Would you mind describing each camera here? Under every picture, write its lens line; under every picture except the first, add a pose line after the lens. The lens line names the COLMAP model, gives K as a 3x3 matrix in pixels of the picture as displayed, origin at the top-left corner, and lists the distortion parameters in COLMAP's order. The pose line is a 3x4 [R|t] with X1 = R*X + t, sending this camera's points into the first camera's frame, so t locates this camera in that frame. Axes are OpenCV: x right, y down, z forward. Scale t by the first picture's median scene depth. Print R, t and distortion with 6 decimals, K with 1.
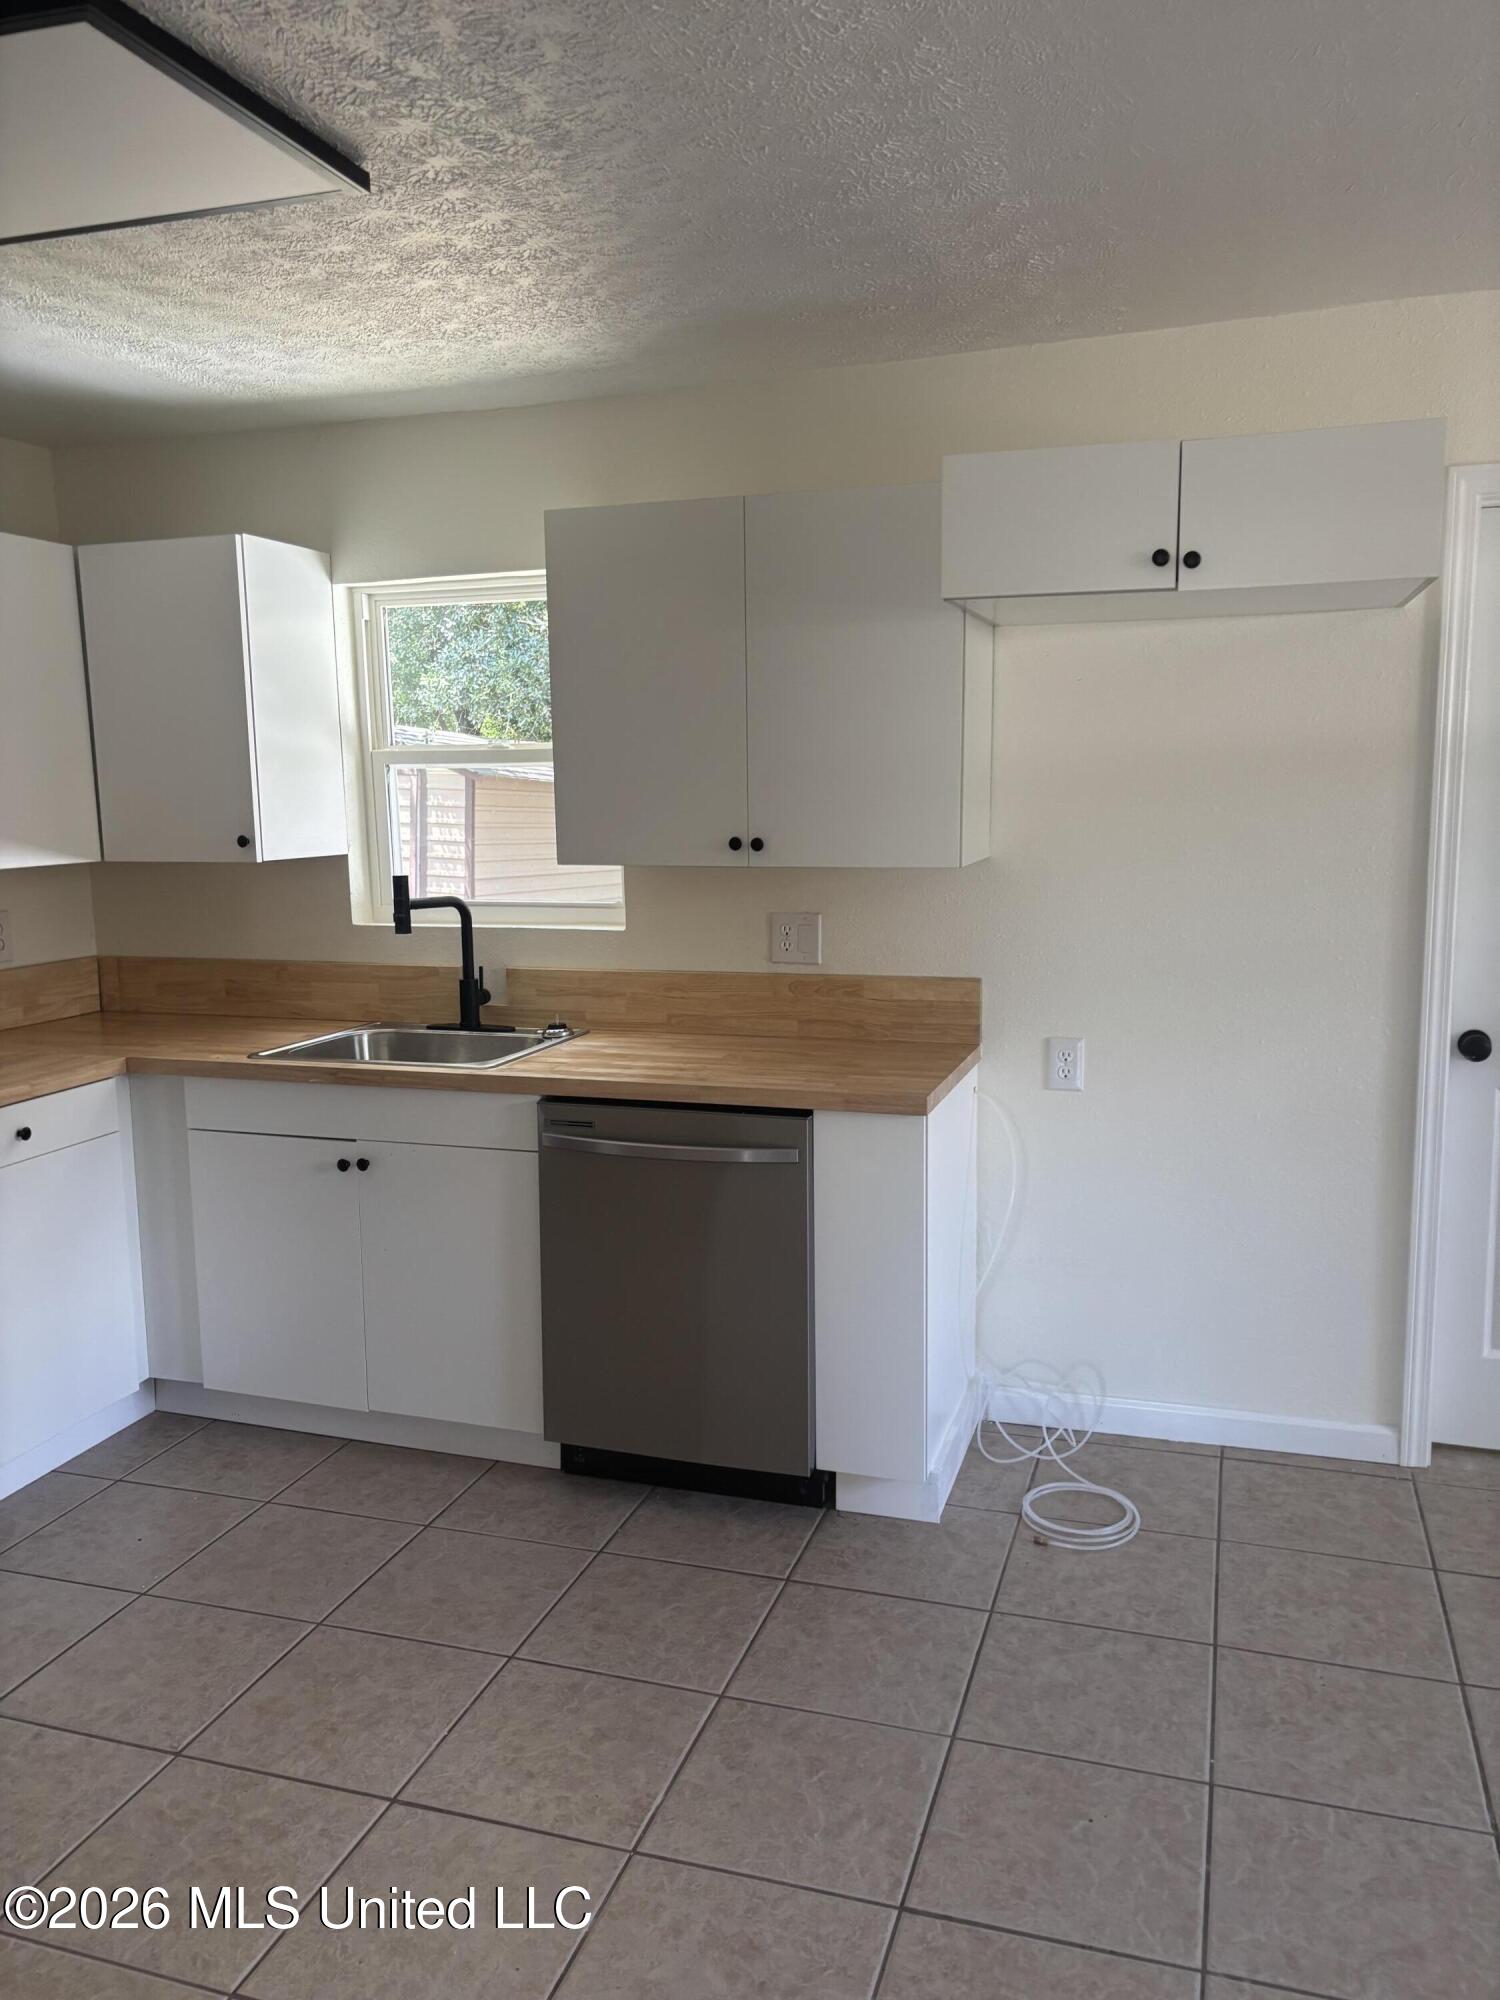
lens RADIAL K [[1502.2, 0, 750.0], [0, 1502.2, 1000.0], [0, 0, 1]] dist [0.042869, -0.054636]
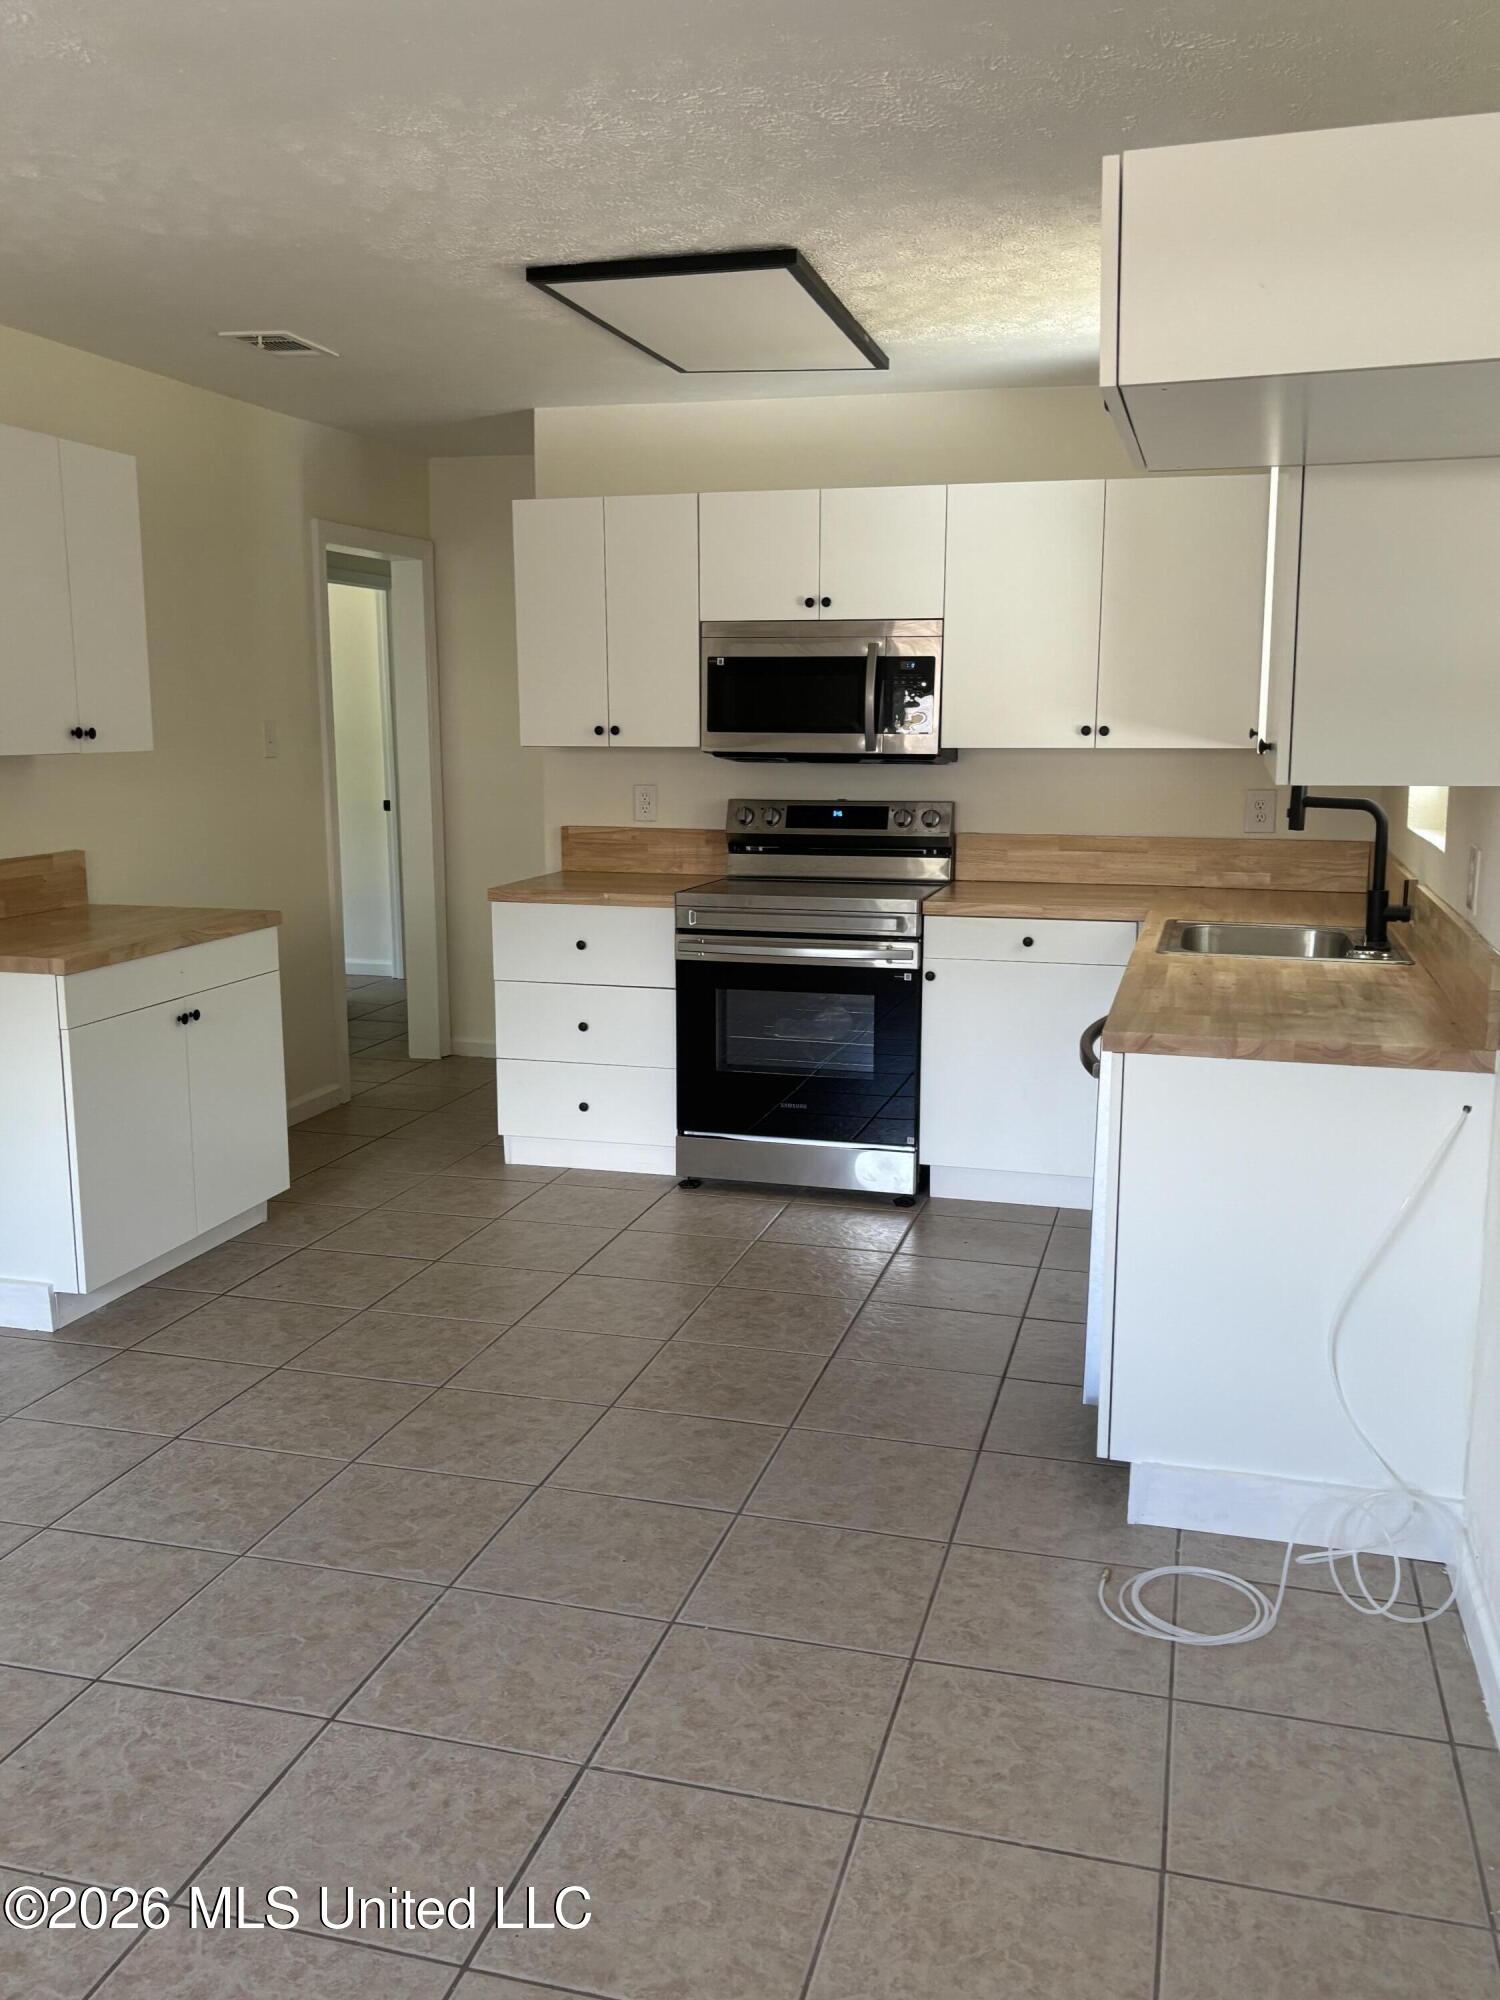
lens RADIAL K [[1681.3, 0, 747.5], [0, 1681.3, 1028.1], [0, 0, 1]] dist [-0.001827, -0.013885]
pose [[0.040939, 0.202676, -0.978390, 1.100817], [-0.133797, 0.971504, 0.195651, -0.108796], [0.990163, 0.122896, 0.066890, 0.725731]]
